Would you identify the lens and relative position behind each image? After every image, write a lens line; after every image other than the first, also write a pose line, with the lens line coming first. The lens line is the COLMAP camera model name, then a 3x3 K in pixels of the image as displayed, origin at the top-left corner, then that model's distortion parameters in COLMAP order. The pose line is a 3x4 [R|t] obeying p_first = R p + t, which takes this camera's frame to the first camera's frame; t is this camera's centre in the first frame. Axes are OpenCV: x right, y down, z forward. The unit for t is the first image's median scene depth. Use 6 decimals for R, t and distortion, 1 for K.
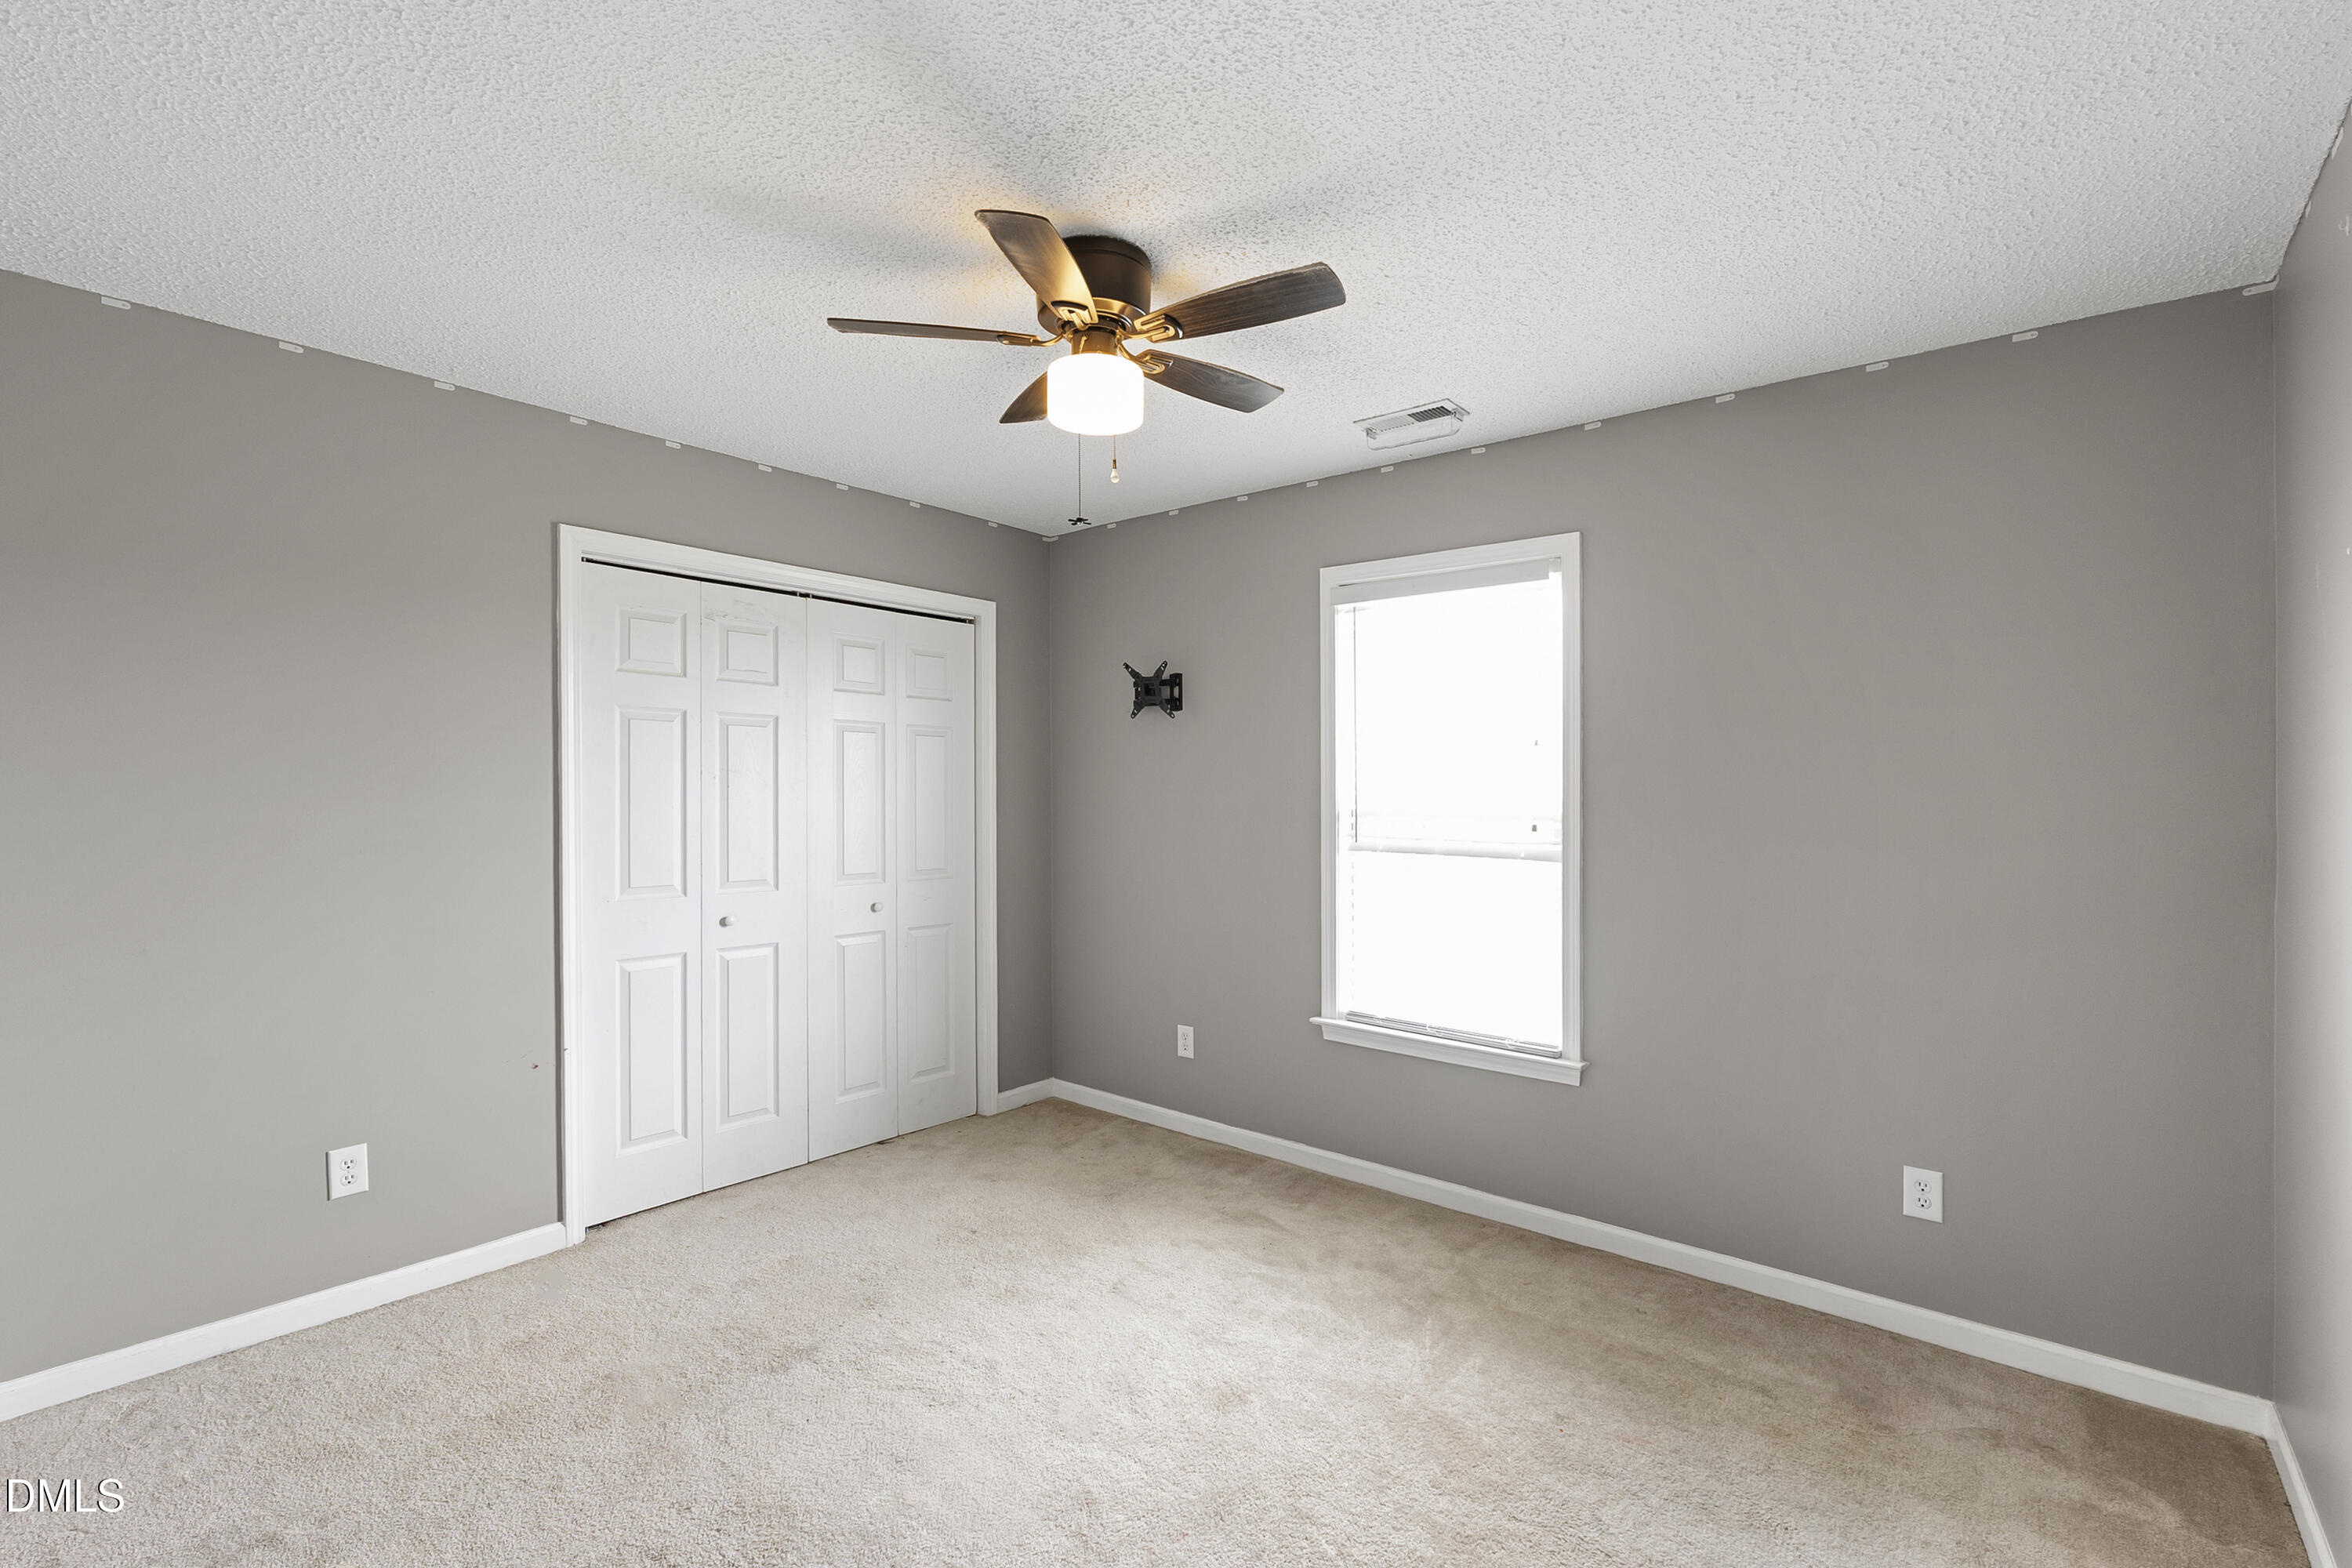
lens RADIAL K [[1041.7, 0, 1171.4], [0, 1041.7, 785.7], [0, 0, 1]] dist [-0.005594, -0.000602]
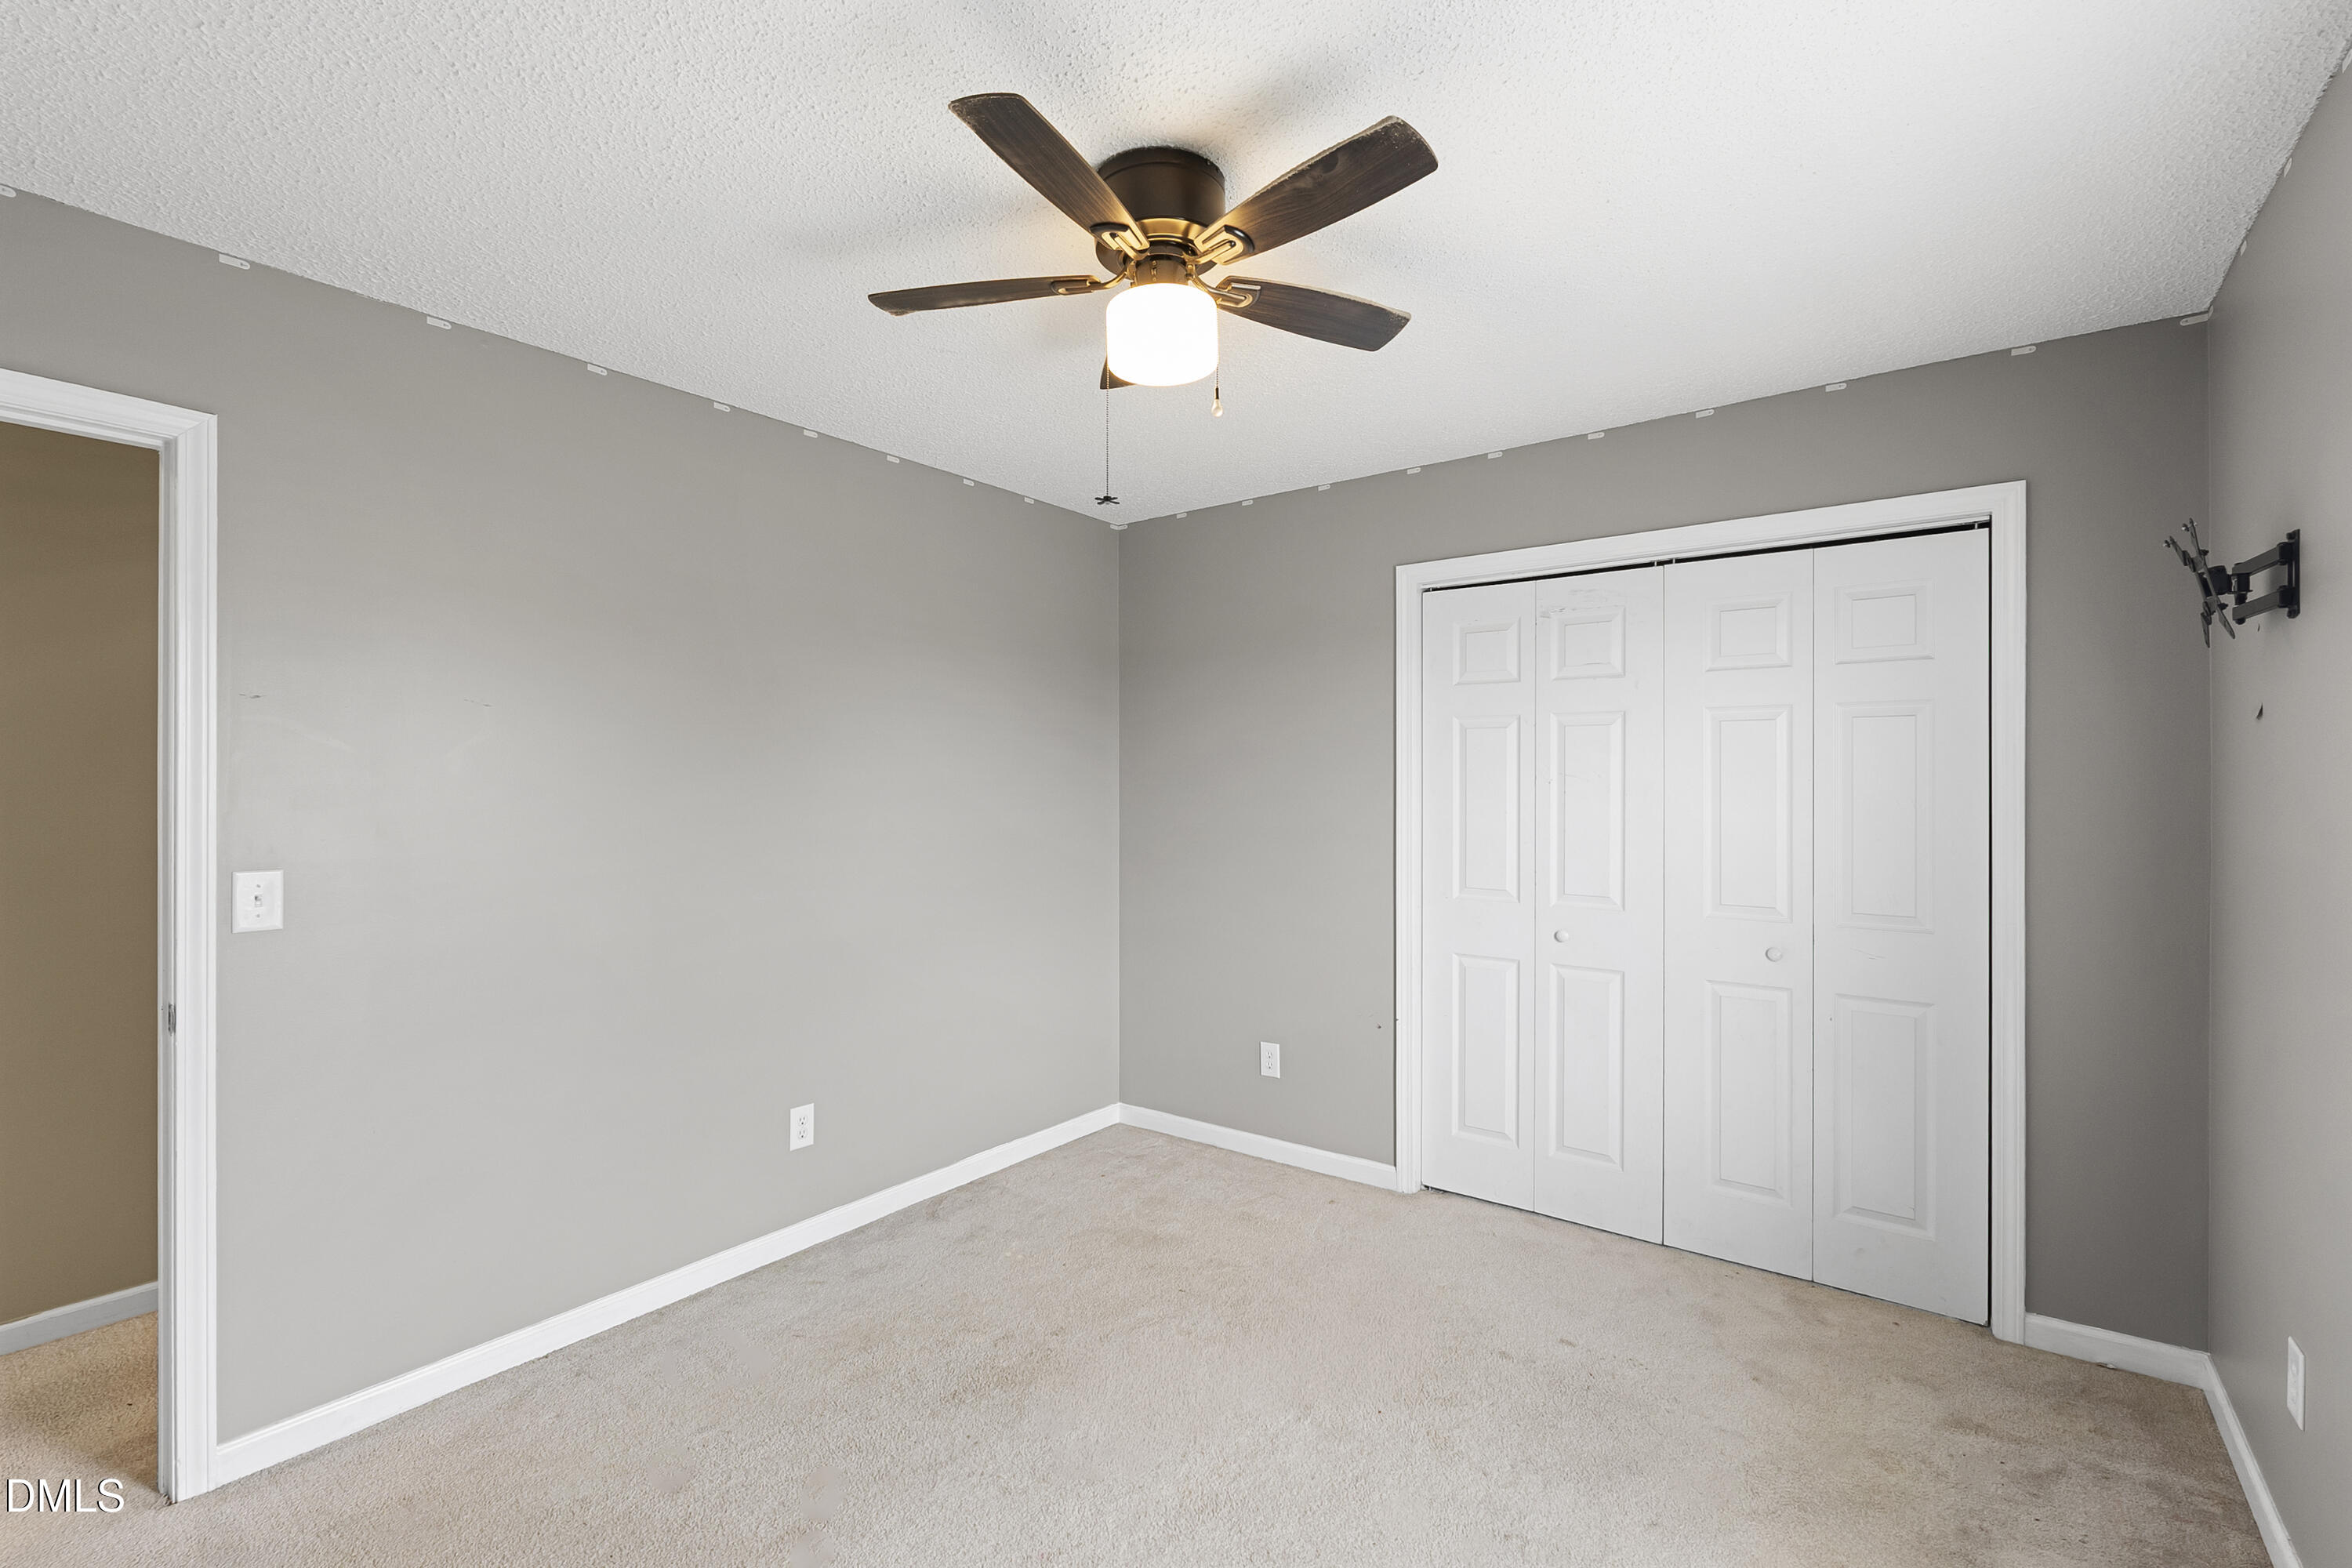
lens RADIAL K [[1041.7, 0, 1171.4], [0, 1041.7, 785.7], [0, 0, 1]] dist [-0.005594, -0.000602]
pose [[0.049697, -0.008318, -0.998730, 0.500137], [0.000104, 0.999965, -0.008323, 0.003079], [0.998764, 0.000310, 0.049696, 0.612459]]
